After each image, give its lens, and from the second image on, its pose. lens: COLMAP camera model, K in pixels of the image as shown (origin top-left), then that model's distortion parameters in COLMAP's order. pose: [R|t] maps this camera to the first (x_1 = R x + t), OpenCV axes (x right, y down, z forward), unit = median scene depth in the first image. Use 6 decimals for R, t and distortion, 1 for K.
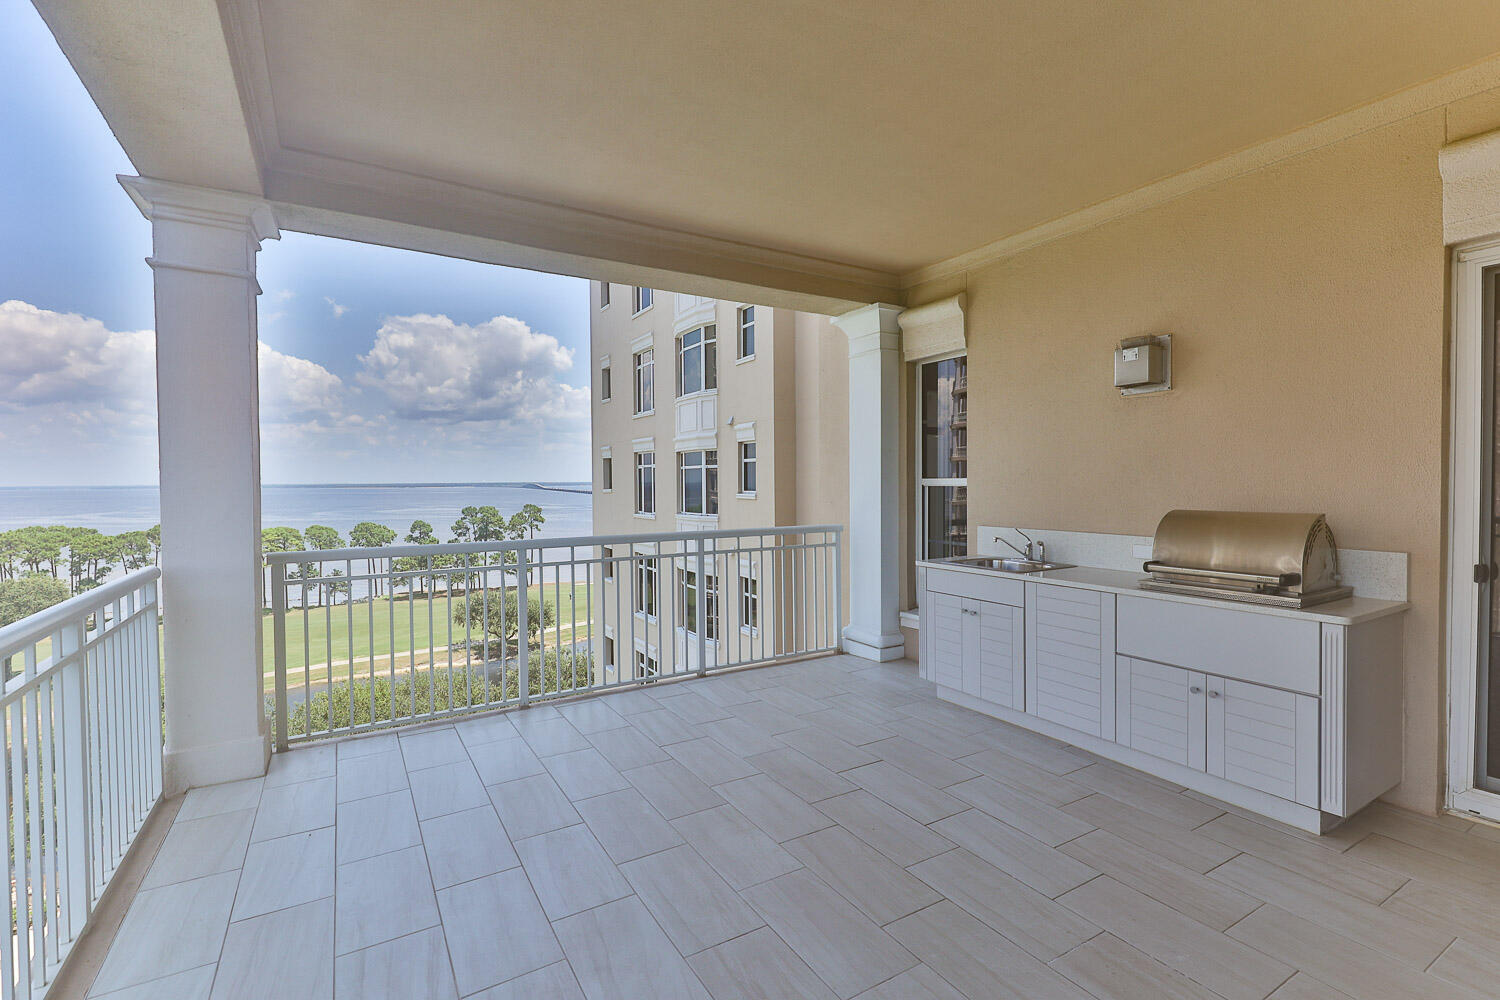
lens RADIAL K [[670.5, 0, 750.7], [0, 670.5, 490.8], [0, 0, 1]] dist [-0.000707, -0.002225]
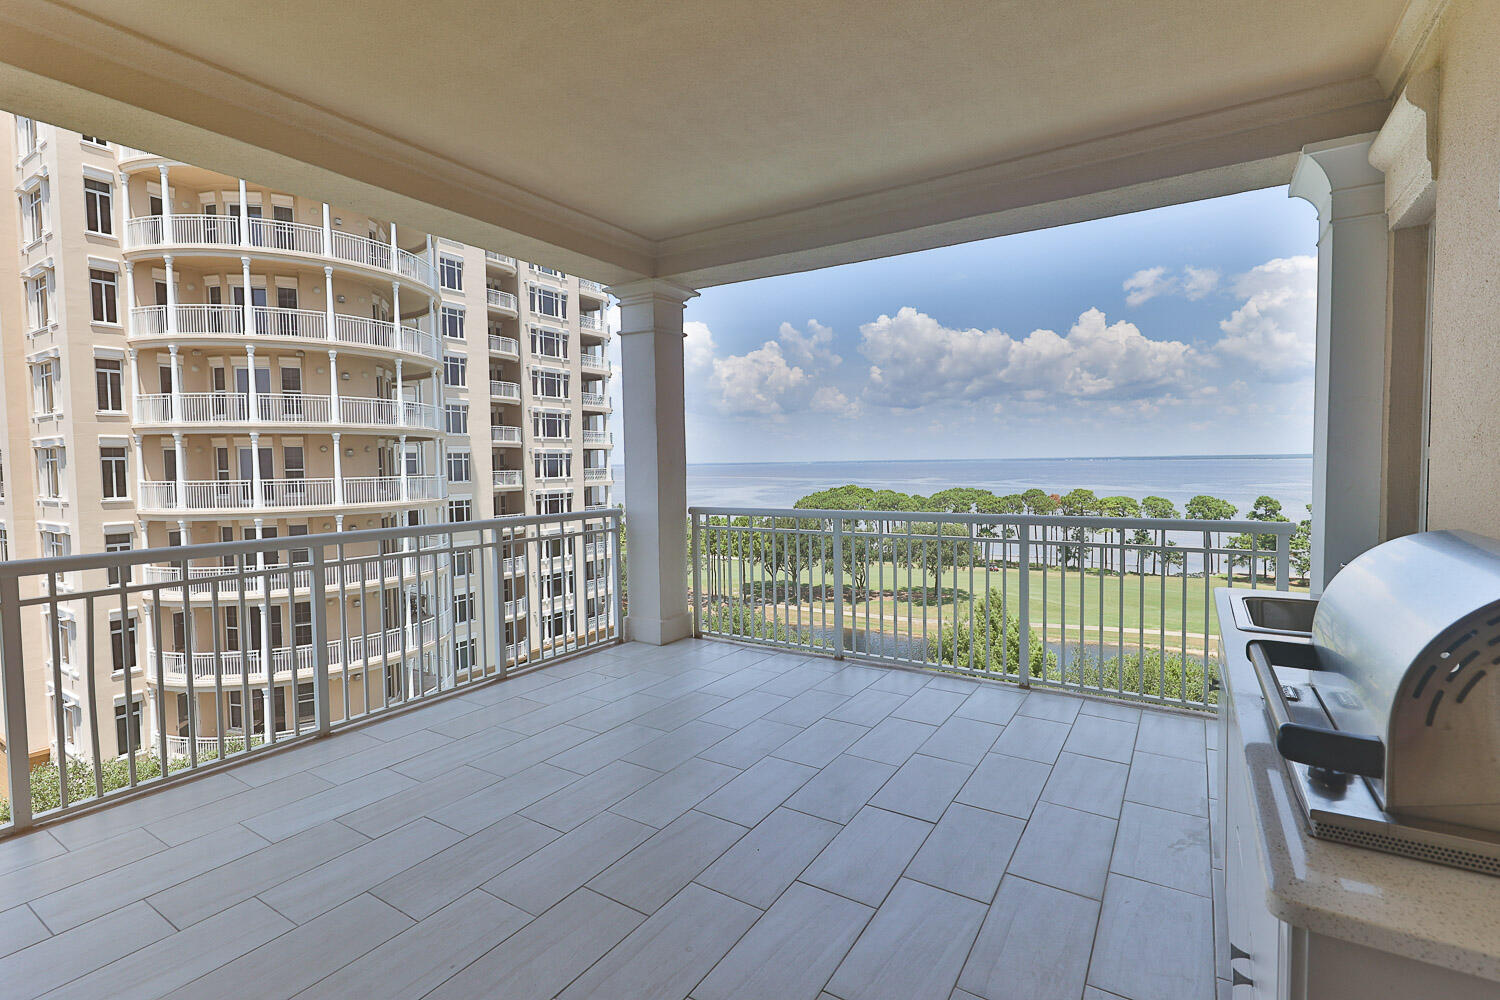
lens RADIAL K [[670.5, 0, 765.3], [0, 670.5, 485.5], [0, 0, 1]] dist [-0.000707, -0.002225]
pose [[0.441478, 0.031191, -0.896730, 0.269887], [-0.000530, 0.999404, 0.034502, -0.003695], [0.897272, -0.014756, 0.441232, 0.172856]]
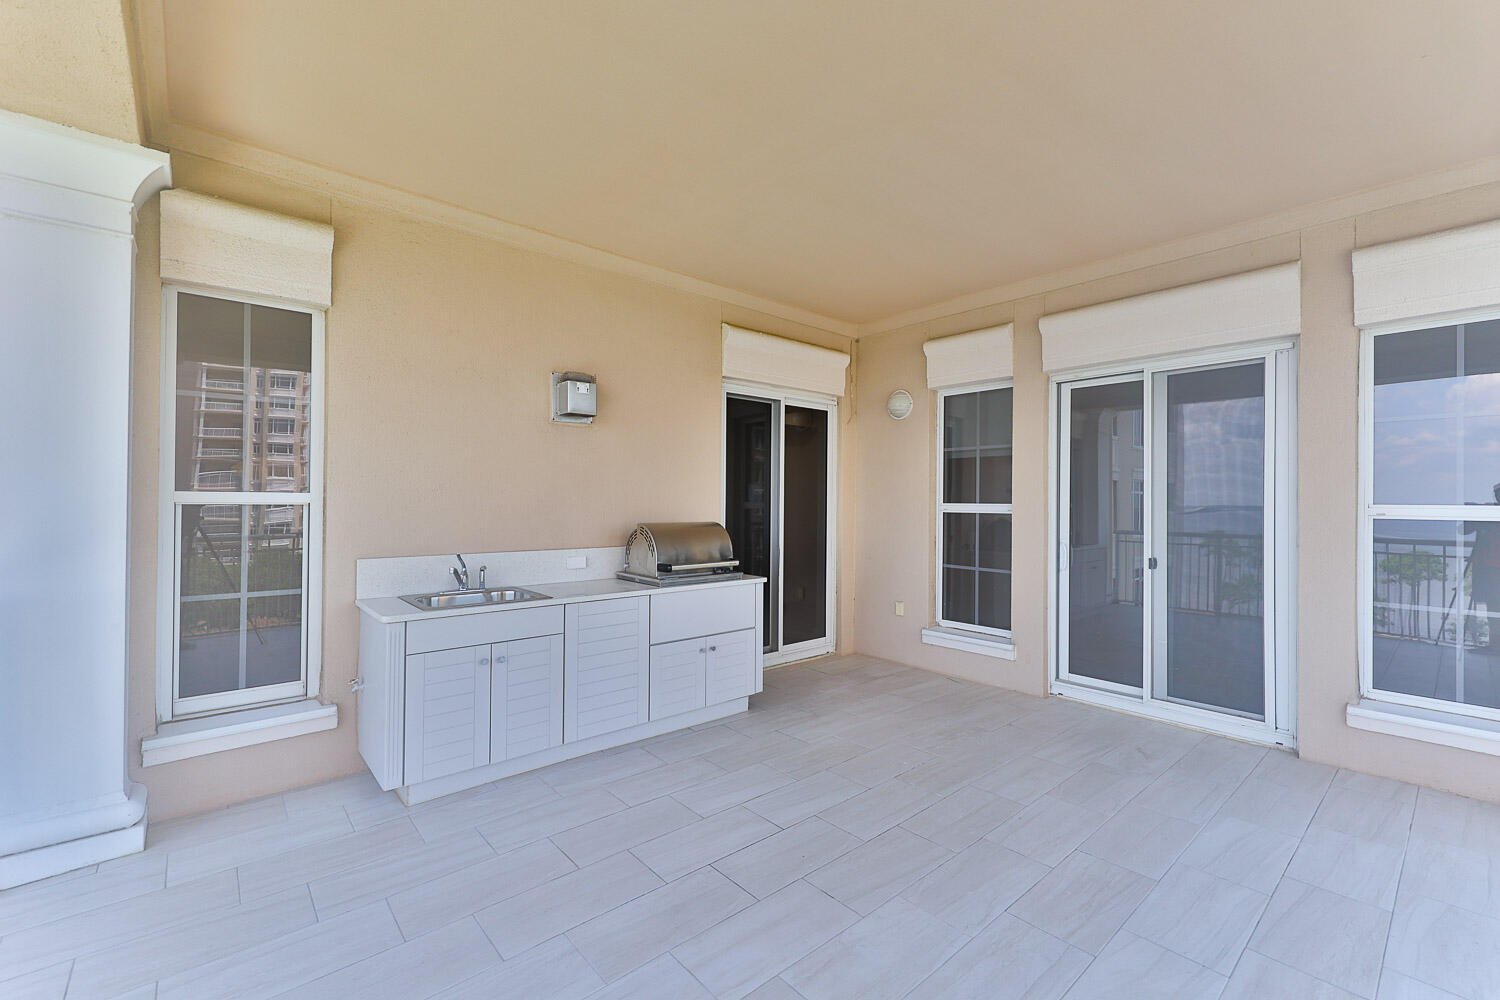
lens RADIAL K [[616.9, 0, 766.1], [0, 616.9, 500.8], [0, 0, 1]] dist [0.008241, -0.004323]
pose [[-0.174250, 0.015019, 0.984587, -0.196347], [0.010788, 0.999853, -0.013343, 0.001667], [-0.984642, 0.008297, -0.174386, 0.342330]]
